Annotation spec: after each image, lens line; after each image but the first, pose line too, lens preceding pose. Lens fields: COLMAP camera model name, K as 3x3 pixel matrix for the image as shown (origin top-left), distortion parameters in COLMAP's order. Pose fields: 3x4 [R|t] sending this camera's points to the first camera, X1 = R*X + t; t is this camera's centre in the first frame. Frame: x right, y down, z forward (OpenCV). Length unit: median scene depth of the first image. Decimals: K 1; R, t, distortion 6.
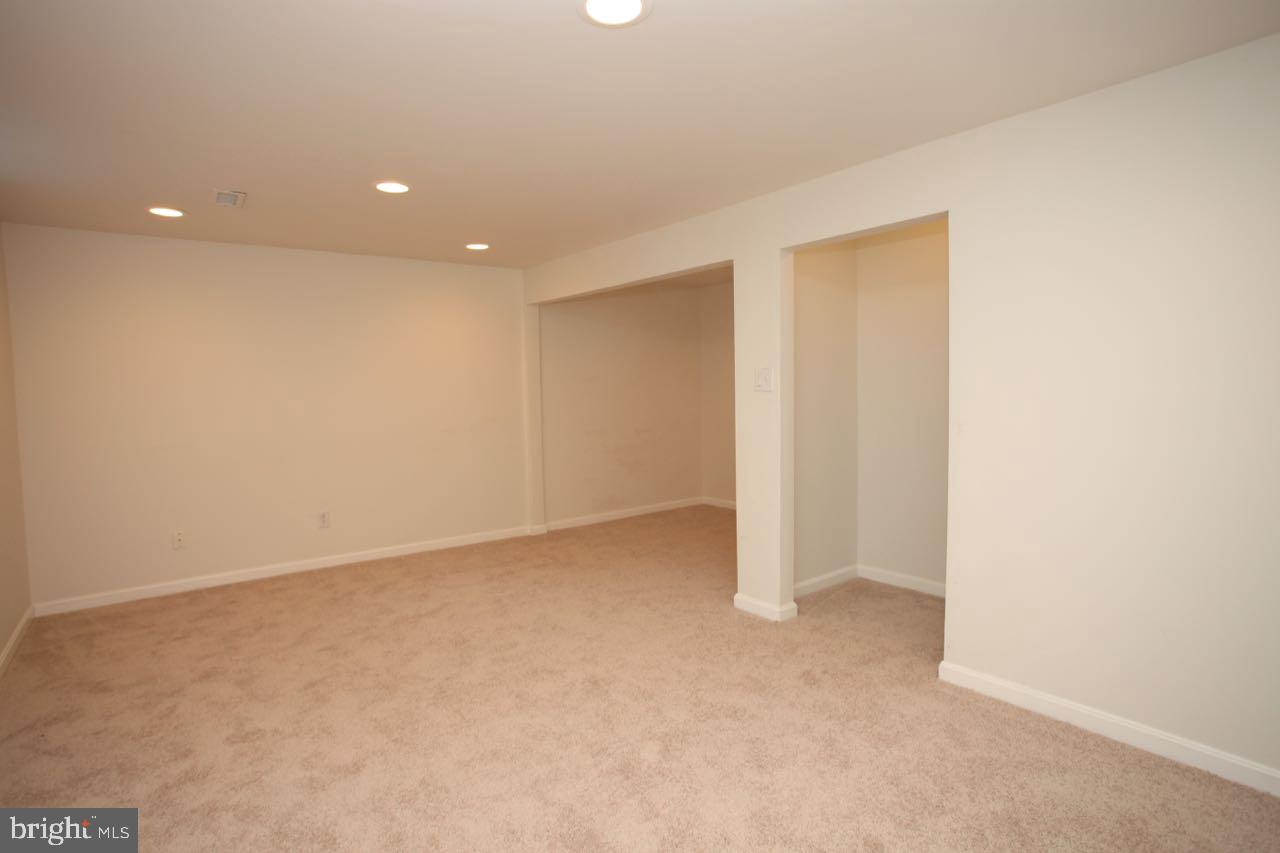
lens RADIAL K [[641.9, 0, 627.7], [0, 641.9, 427.4], [0, 0, 1]] dist [-0.060481, 0.029658]
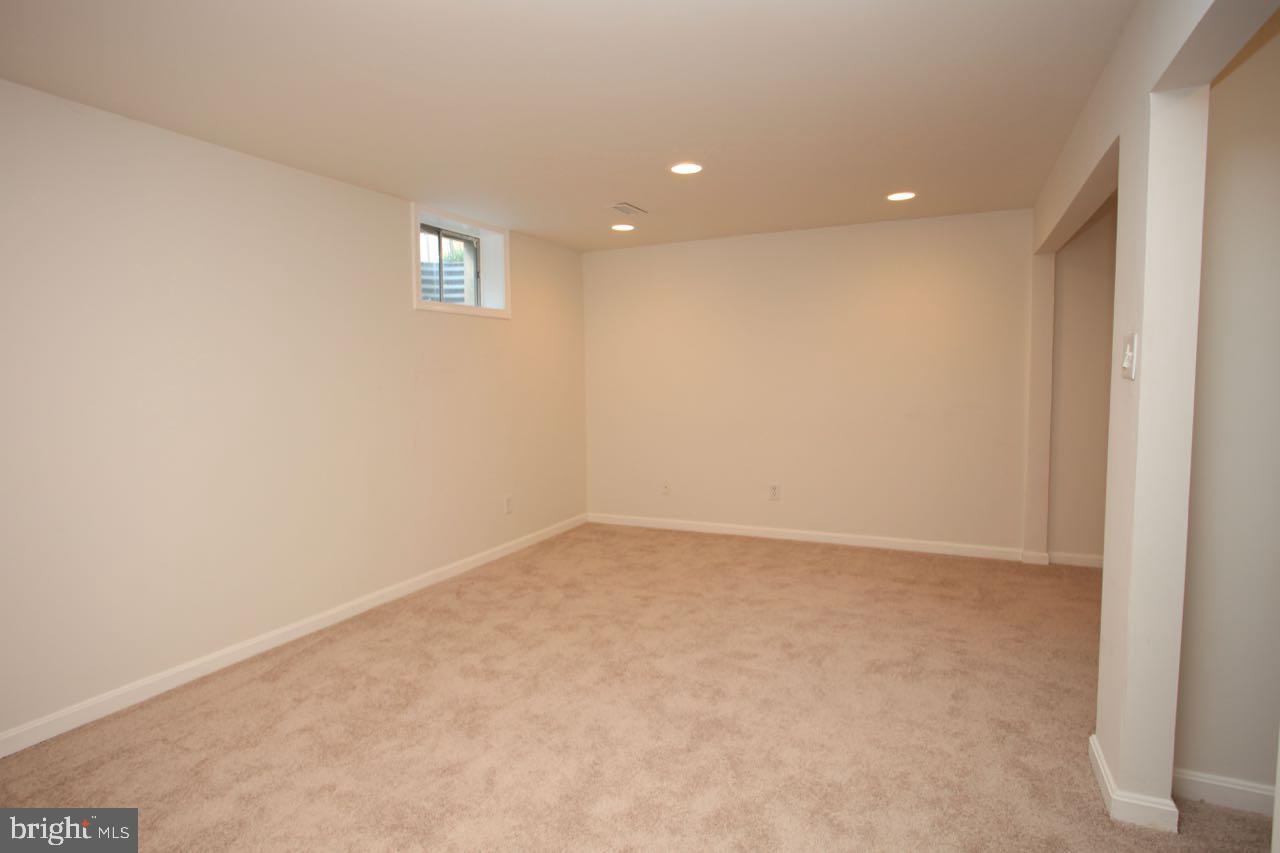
lens RADIAL K [[668.0, 0, 640.0], [0, 668.0, 426.5], [0, 0, 1]] dist [-0.066994, 0.033166]
pose [[0.460665, 0.083889, -0.883601, 0.494677], [-0.050360, 0.996390, 0.068342, -0.033179], [0.886144, 0.013016, 0.463227, 0.391254]]
